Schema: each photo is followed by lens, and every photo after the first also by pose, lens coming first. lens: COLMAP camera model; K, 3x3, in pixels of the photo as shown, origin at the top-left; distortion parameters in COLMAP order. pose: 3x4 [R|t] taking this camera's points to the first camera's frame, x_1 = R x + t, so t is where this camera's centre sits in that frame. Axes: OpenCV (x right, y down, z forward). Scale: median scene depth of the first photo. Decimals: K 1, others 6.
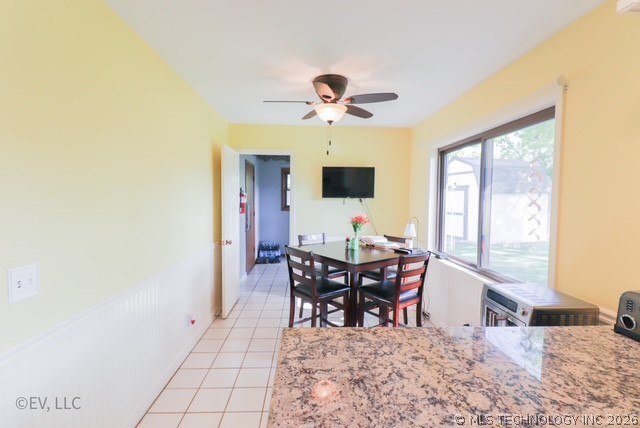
lens RADIAL K [[295.9, 0, 316.9], [0, 295.9, 214.5], [0, 0, 1]] dist [0.013356, -0.010099]
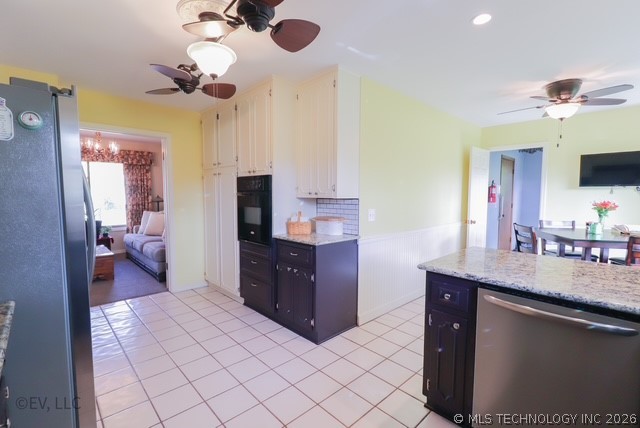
lens RADIAL K [[295.9, 0, 316.9], [0, 295.9, 214.5], [0, 0, 1]] dist [0.013356, -0.010099]
pose [[0.655554, 0.045606, -0.753770, 0.196222], [-0.040375, 0.998864, 0.025321, 0.047024], [0.754068, 0.013835, 0.656651, -0.312234]]
